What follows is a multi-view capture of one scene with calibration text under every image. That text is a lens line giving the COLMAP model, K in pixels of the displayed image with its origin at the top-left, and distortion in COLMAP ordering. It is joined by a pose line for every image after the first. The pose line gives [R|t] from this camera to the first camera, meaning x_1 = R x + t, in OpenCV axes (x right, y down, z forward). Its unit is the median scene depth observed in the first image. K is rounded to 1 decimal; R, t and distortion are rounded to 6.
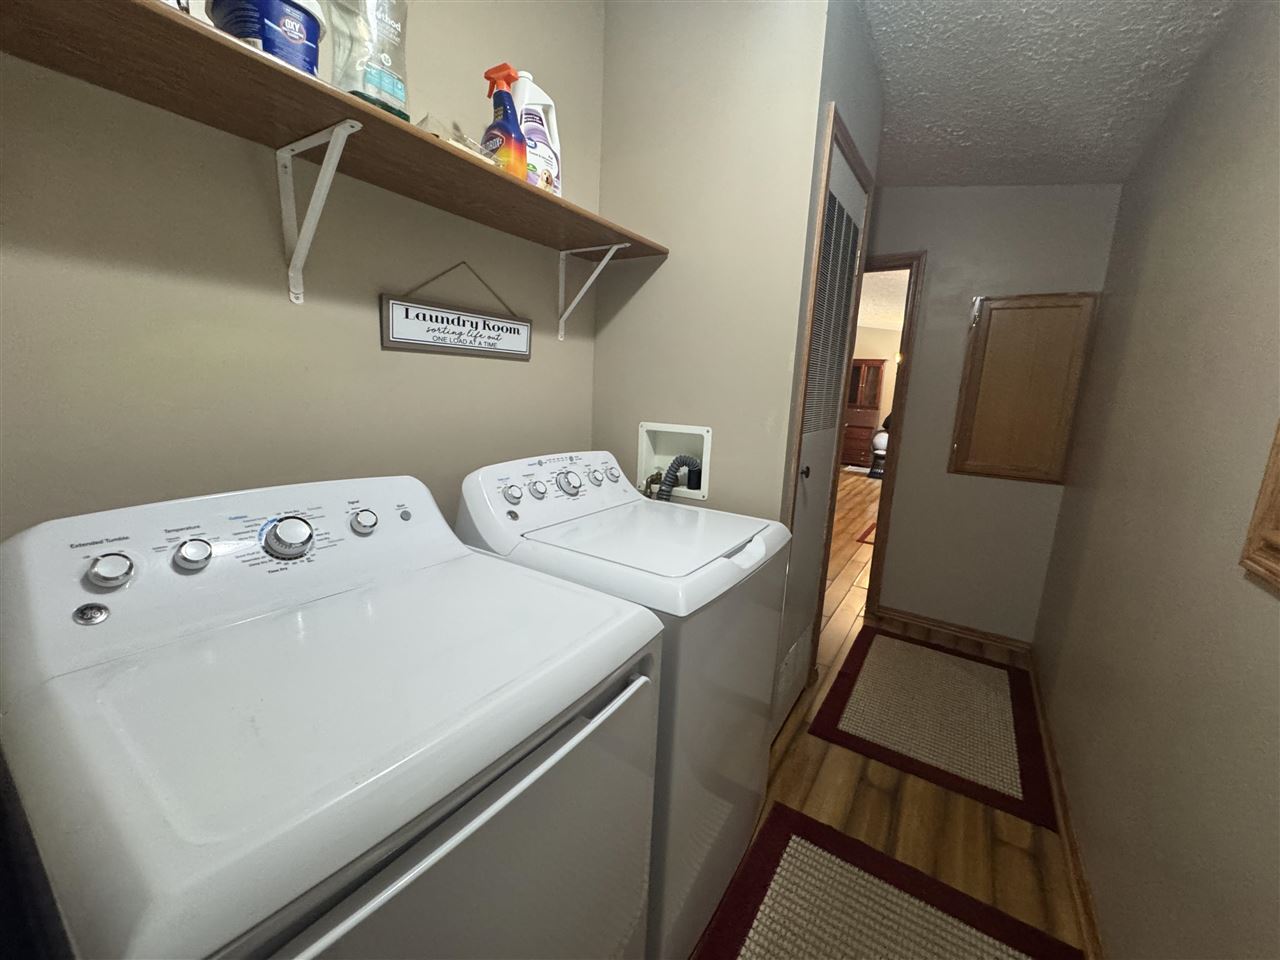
lens RADIAL K [[506.1, 0, 640.0], [0, 506.1, 480.0], [0, 0, 1]] dist [0.000511, 0.000101]
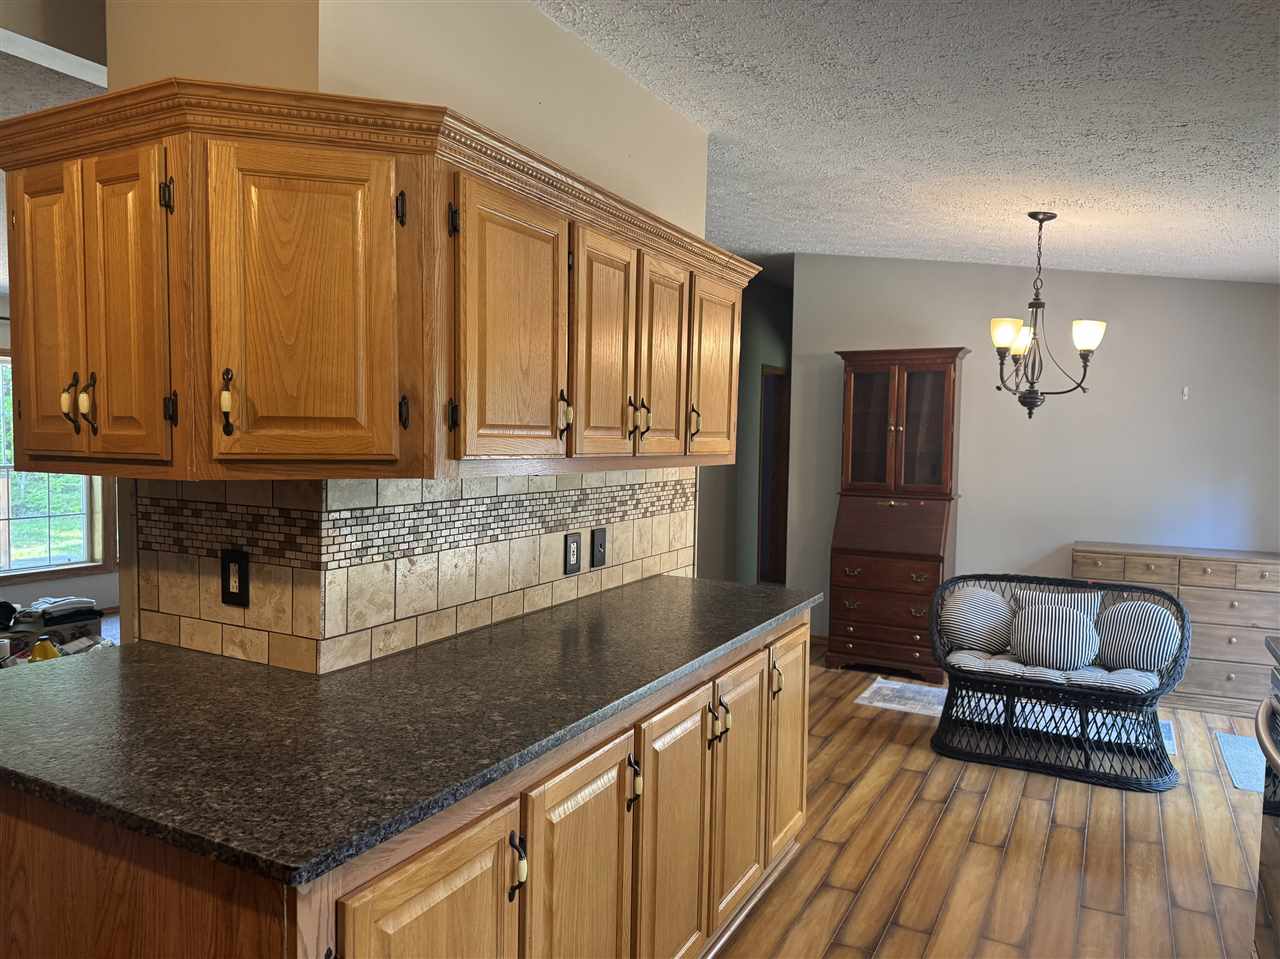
lens RADIAL K [[892.0, 0, 633.2], [0, 892.0, 487.2], [0, 0, 1]] dist [0.035997, -0.047787]
pose [[0.995490, -0.029511, 0.090162, 0.222280], [0.040580, 0.991513, -0.123515, -0.087508], [-0.085752, 0.126617, 0.988238, 0.460985]]
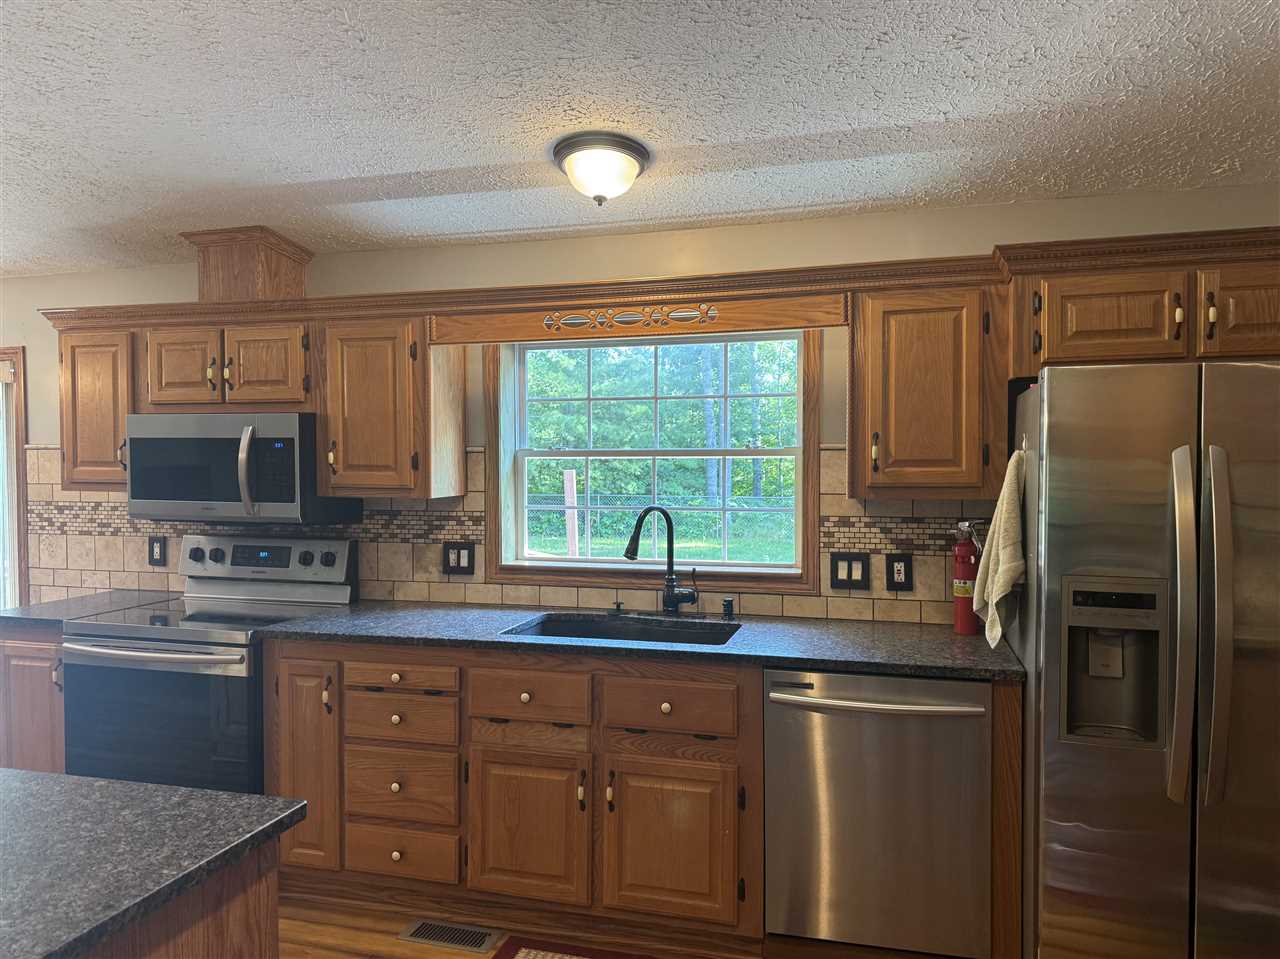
lens RADIAL K [[890.2, 0, 642.1], [0, 890.2, 484.9], [0, 0, 1]] dist [0.100443, -0.134162]
pose [[-0.309351, -0.065354, 0.948699, 0.017108], [0.165942, 0.978619, 0.121525, -0.119348], [-0.936357, 0.195023, -0.291892, 0.569613]]
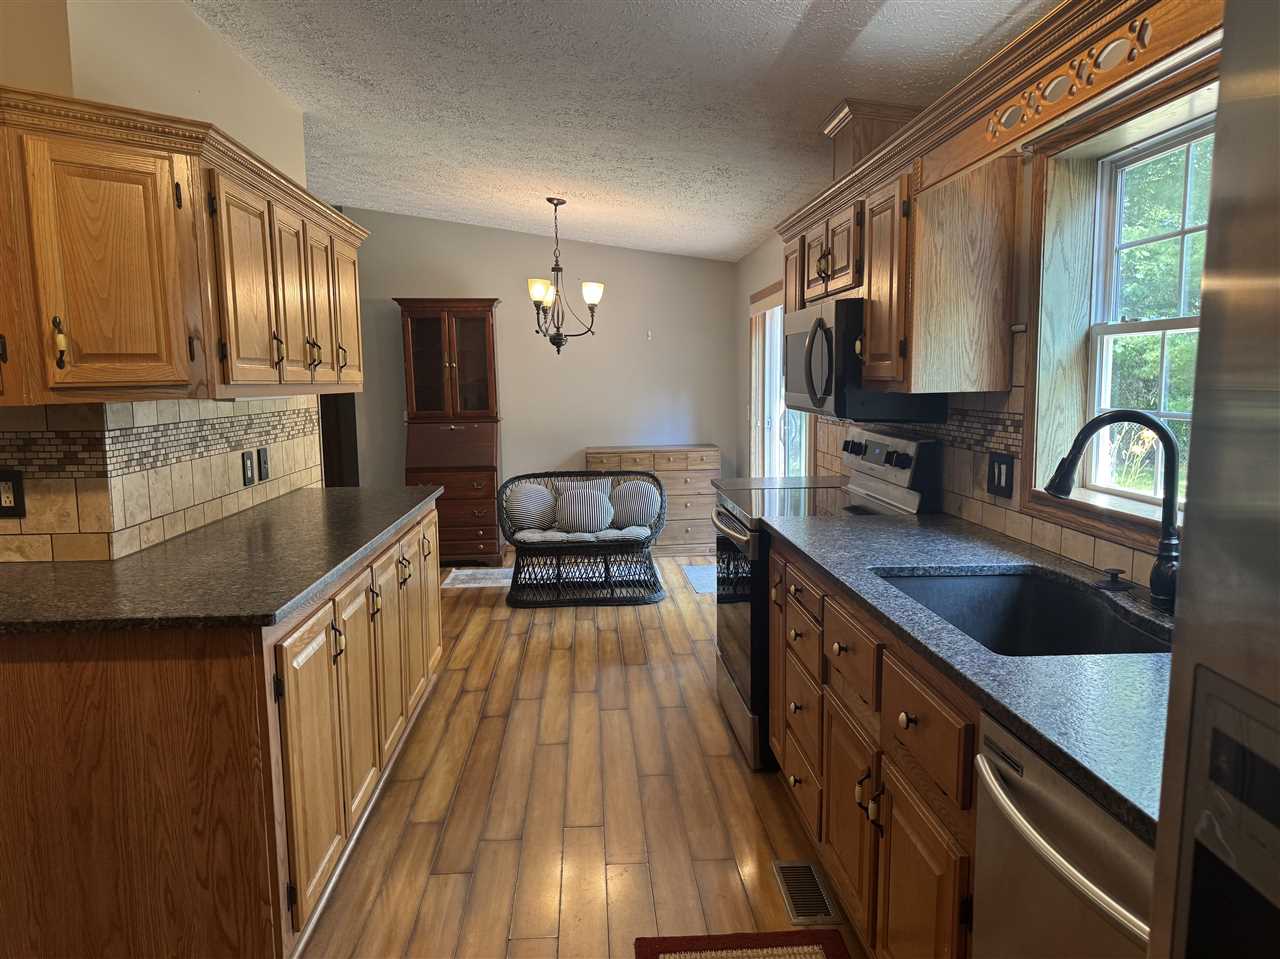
lens RADIAL K [[892.0, 0, 633.2], [0, 892.0, 487.2], [0, 0, 1]] dist [0.035997, -0.047787]
pose [[0.799254, -0.122933, 0.588286, 0.135140], [0.156399, 0.987675, -0.006093, -0.068310], [-0.580286, 0.096878, 0.808630, 0.372917]]
